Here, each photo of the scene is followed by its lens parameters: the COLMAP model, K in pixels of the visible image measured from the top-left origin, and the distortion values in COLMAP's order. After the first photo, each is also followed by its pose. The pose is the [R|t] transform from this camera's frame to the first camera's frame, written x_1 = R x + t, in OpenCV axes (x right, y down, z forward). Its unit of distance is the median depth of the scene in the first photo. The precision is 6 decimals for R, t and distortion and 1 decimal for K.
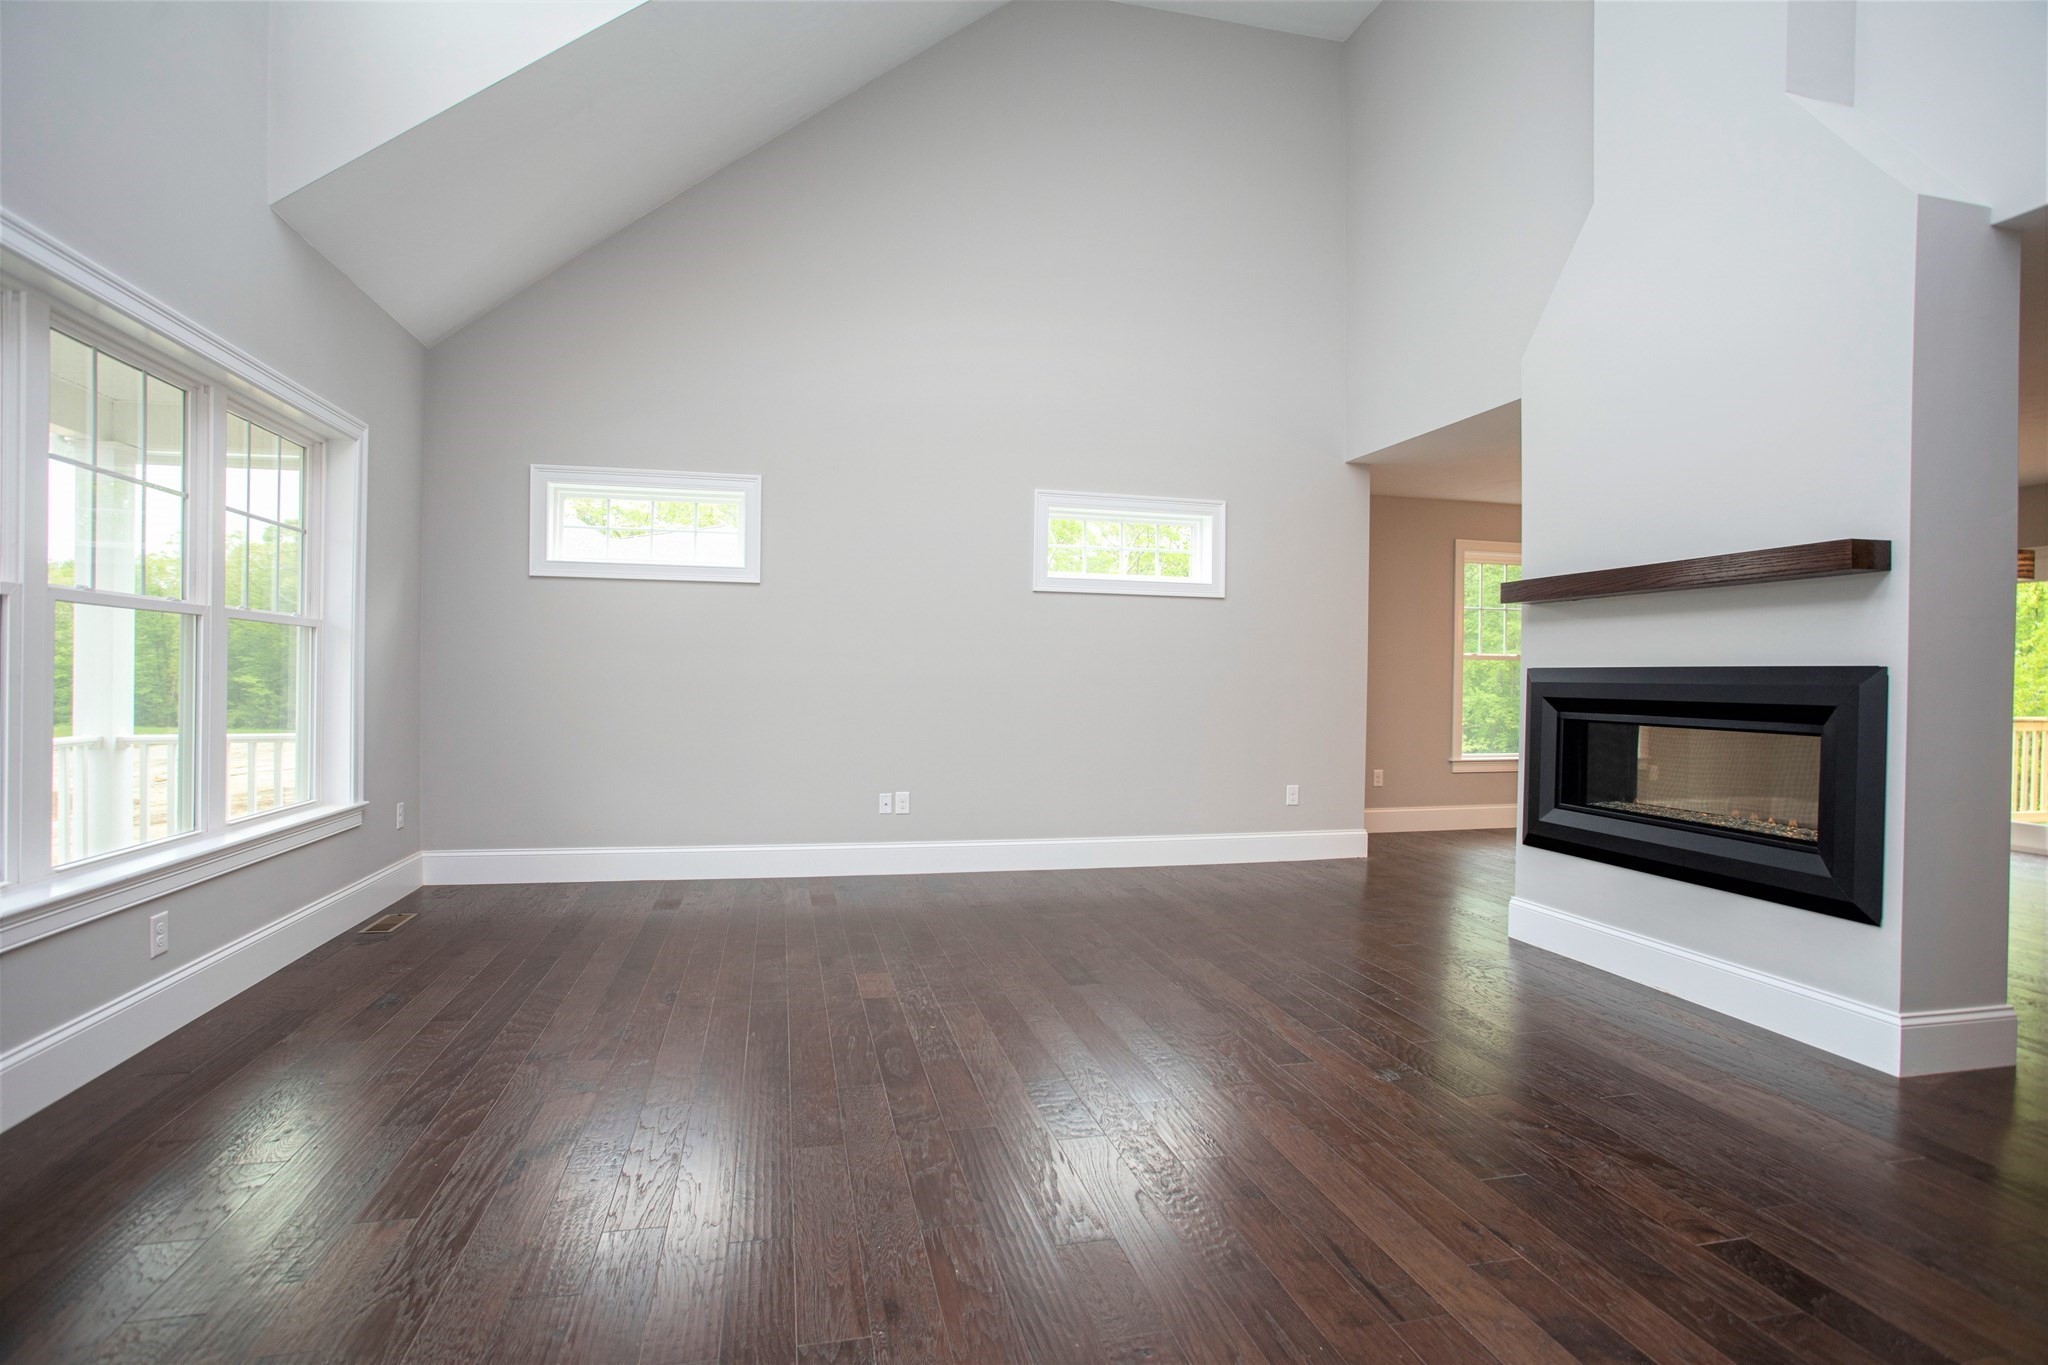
lens RADIAL K [[995.9, 0, 1009.4], [0, 995.9, 683.7], [0, 0, 1]] dist [-0.068971, 0.030035]
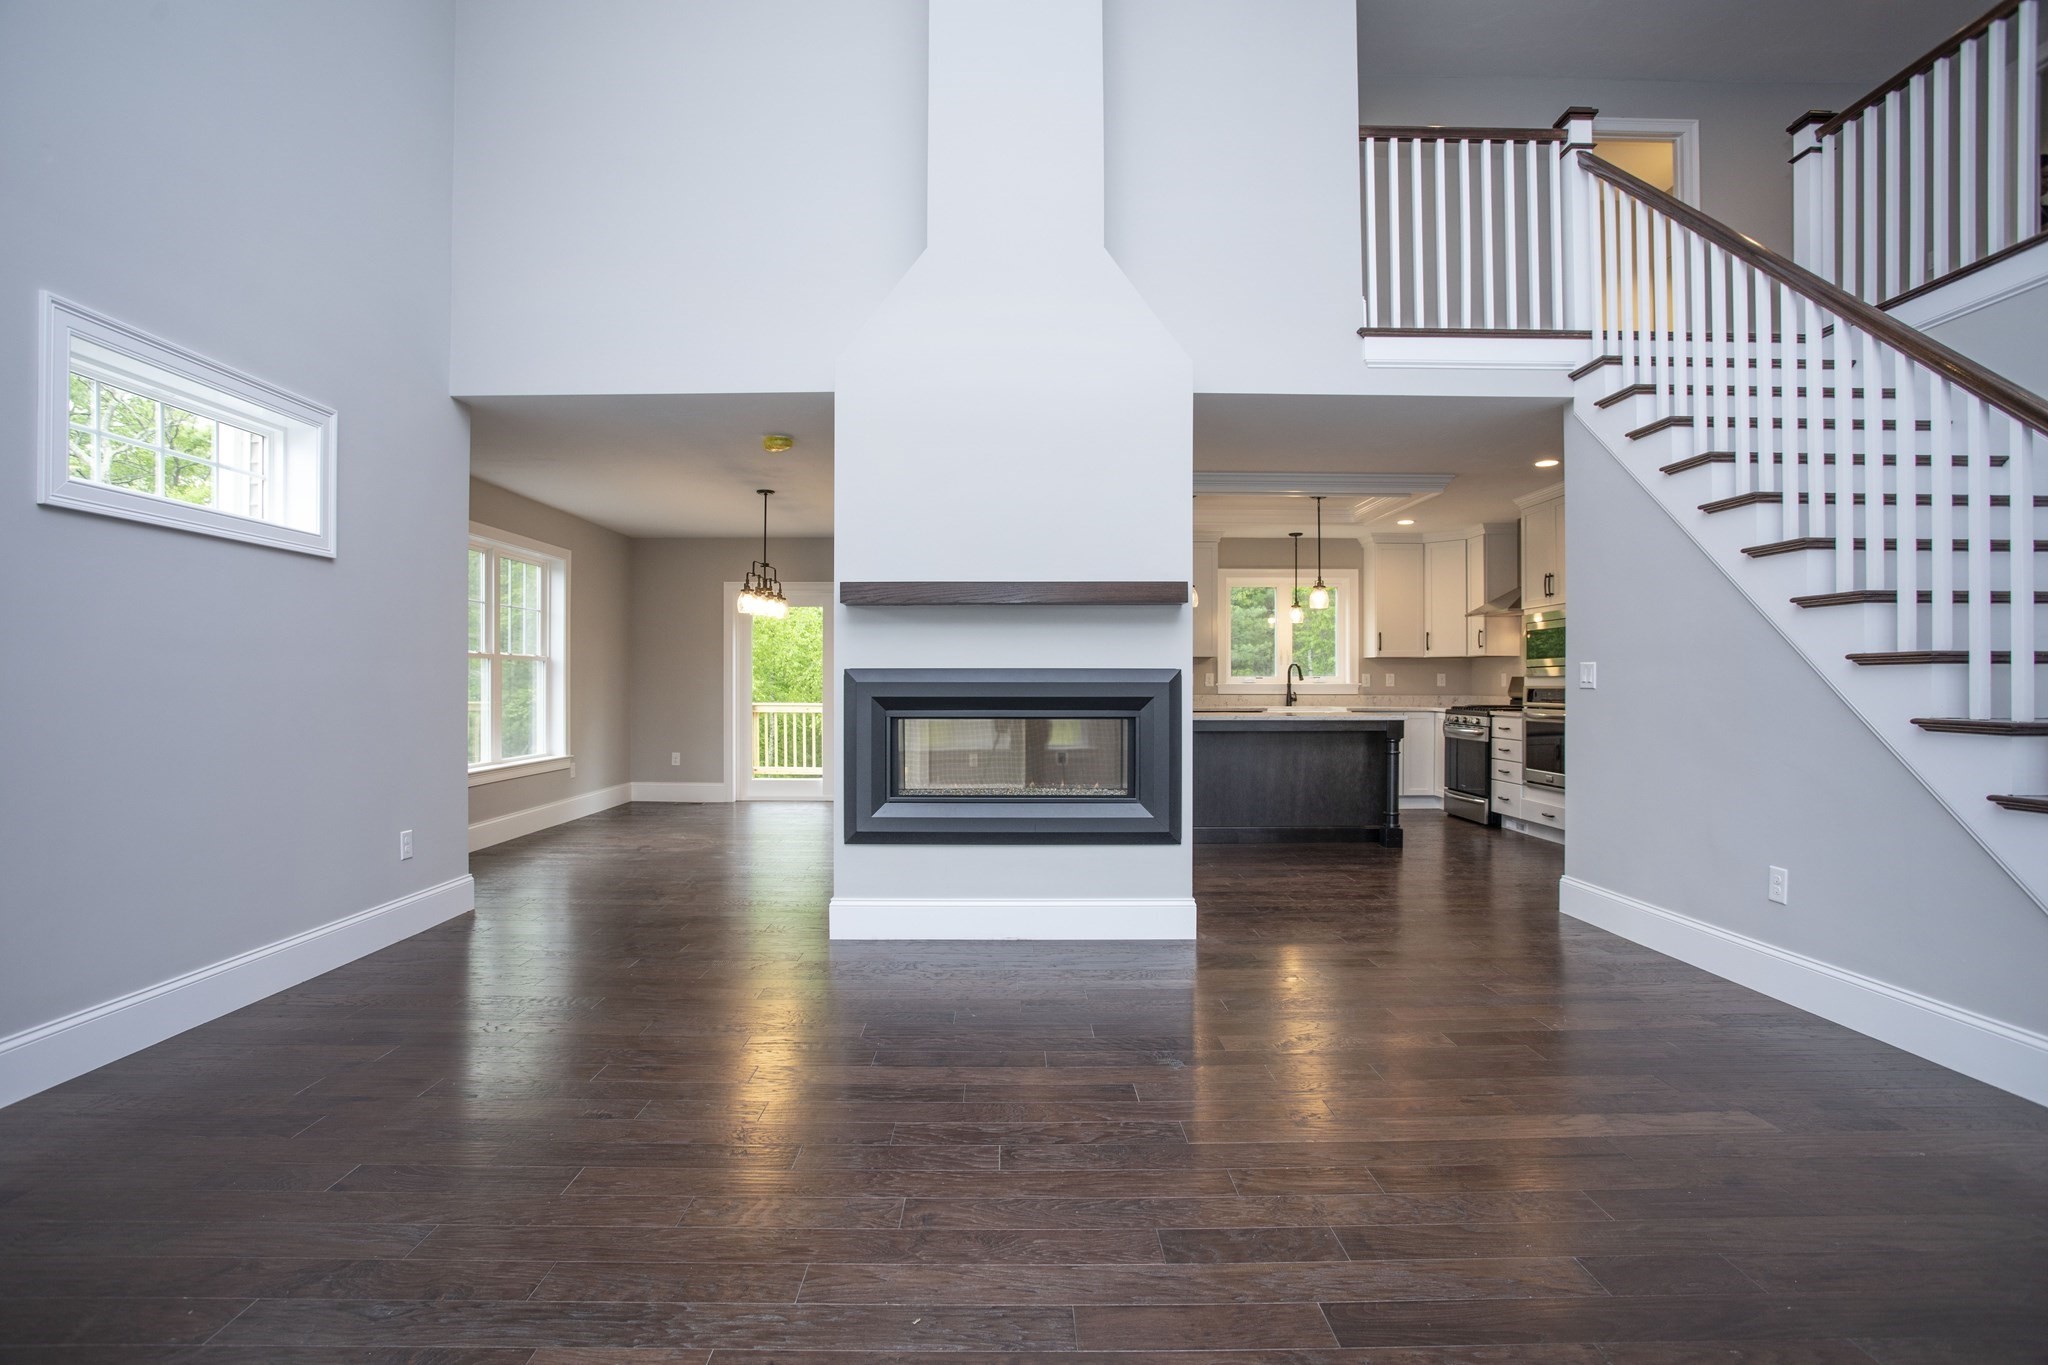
lens RADIAL K [[995.9, 0, 1009.4], [0, 995.9, 683.7], [0, 0, 1]] dist [-0.068971, 0.030035]
pose [[0.219889, -0.012321, 0.975447, -0.433901], [0.010107, 0.999895, 0.010351, -0.009834], [-0.975472, 0.007583, 0.219991, 0.608599]]
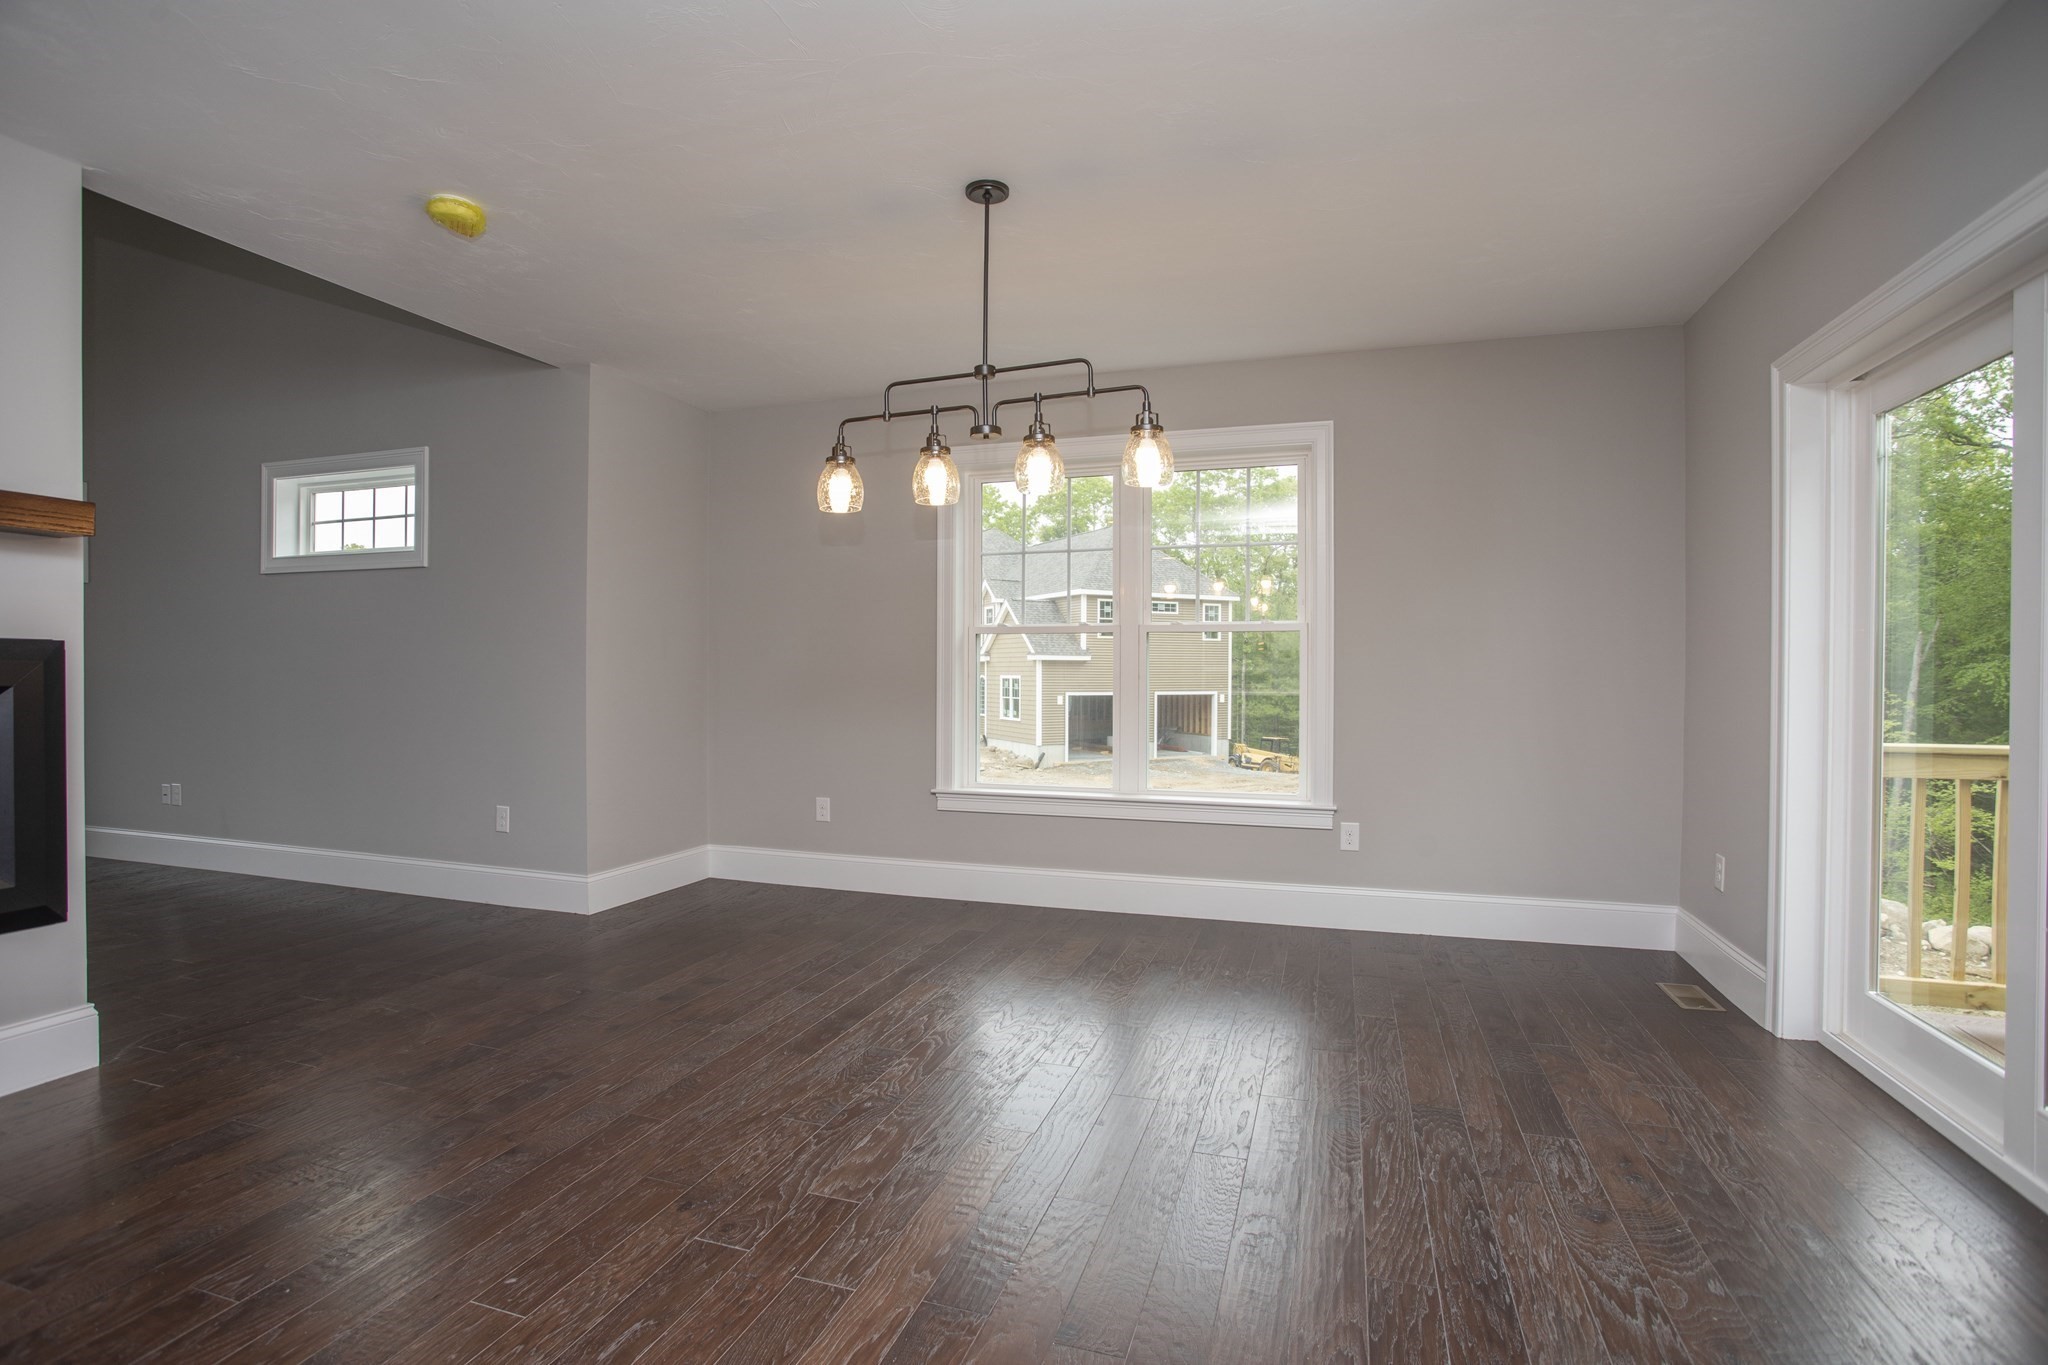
lens RADIAL K [[1009.2, 0, 1017.8], [0, 1009.2, 686.3], [0, 0, 1]] dist [-0.080582, 0.040137]
pose [[0.855733, -0.002087, -0.517413, 1.463622], [0.004849, 0.999980, 0.003986, 0.012572], [0.517394, -0.005920, 0.855727, 0.809561]]
